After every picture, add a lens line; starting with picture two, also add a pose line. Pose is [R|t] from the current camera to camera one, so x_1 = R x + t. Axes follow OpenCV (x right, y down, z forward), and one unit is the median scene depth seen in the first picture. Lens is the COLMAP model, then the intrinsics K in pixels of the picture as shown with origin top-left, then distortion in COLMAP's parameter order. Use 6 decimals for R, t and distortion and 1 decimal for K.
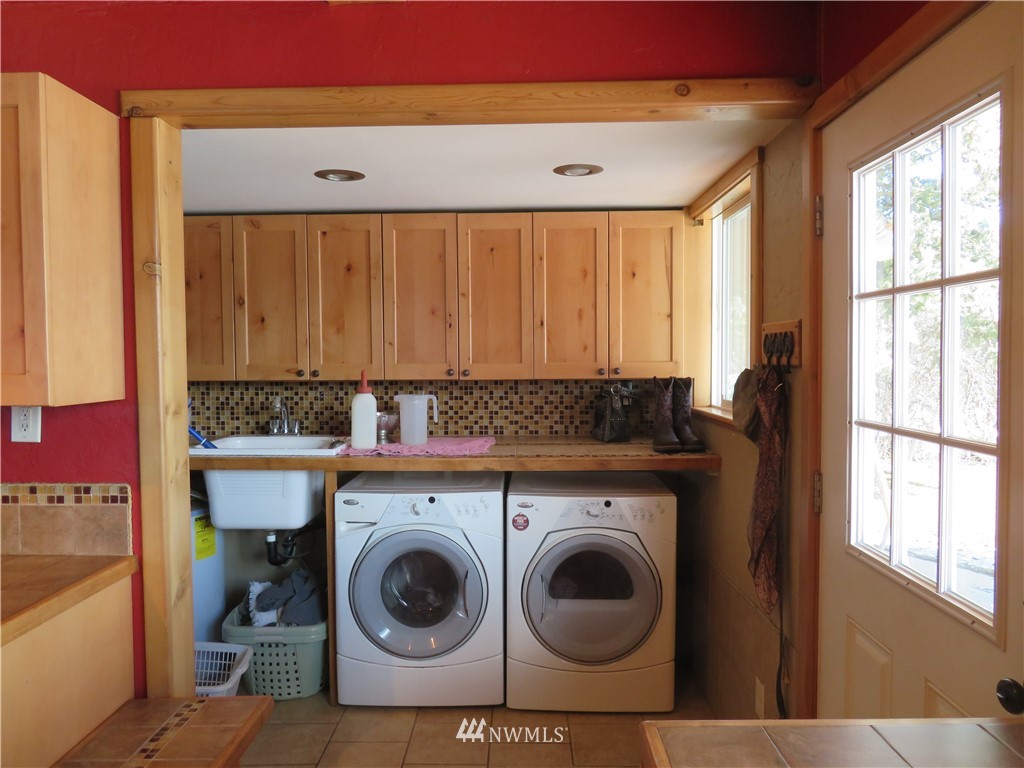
lens RADIAL K [[733.6, 0, 513.1], [0, 733.6, 382.9], [0, 0, 1]] dist [-0.006935, -0.001142]
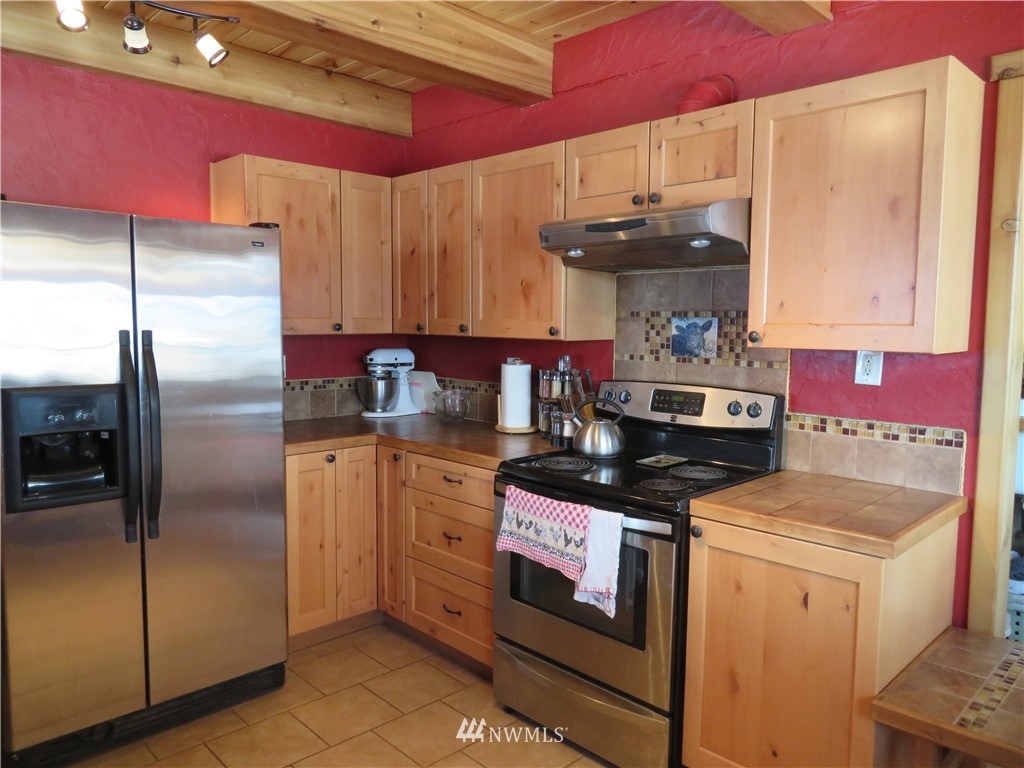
lens RADIAL K [[733.6, 0, 512.1], [0, 733.6, 385.7], [0, 0, 1]] dist [-0.006935, -0.001142]
pose [[0.708994, 0.073416, -0.701383, -0.247942], [-0.035286, 0.997014, 0.068692, 0.022495], [0.704332, -0.023953, 0.709467, -0.228995]]
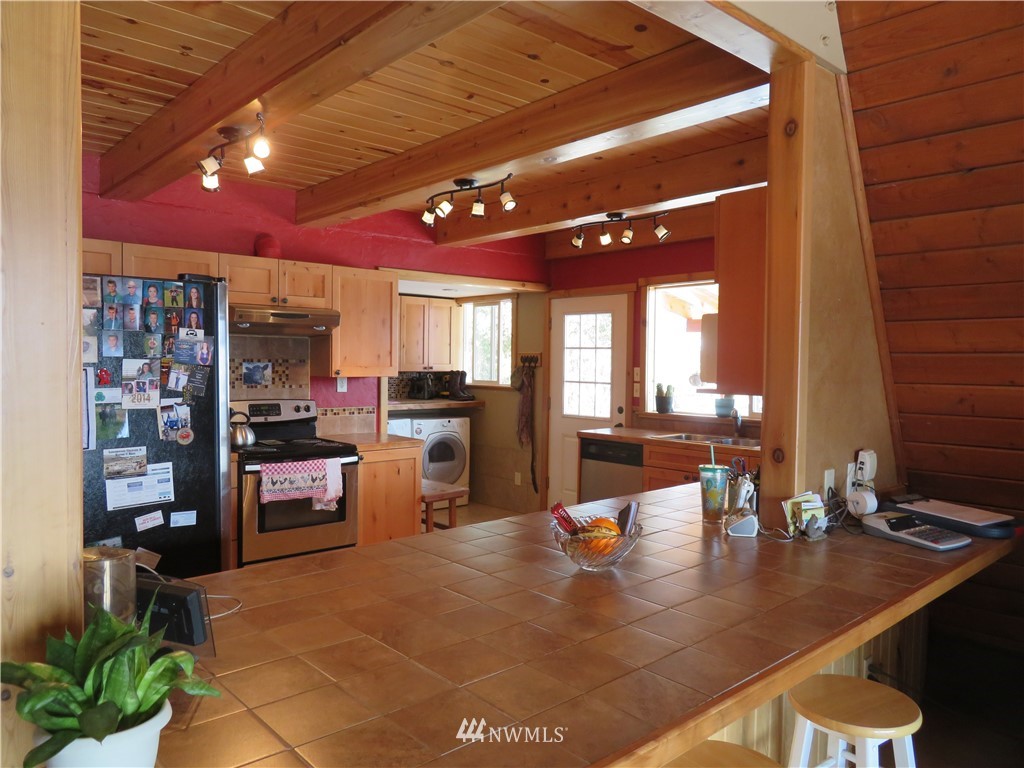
lens RADIAL K [[733.6, 0, 510.4], [0, 733.6, 384.2], [0, 0, 1]] dist [-0.006935, -0.001142]
pose [[0.731804, -0.006498, 0.681484, -2.043010], [0.006259, 0.999976, 0.002814, 0.048375], [-0.681486, 0.002206, 0.731828, -1.384731]]
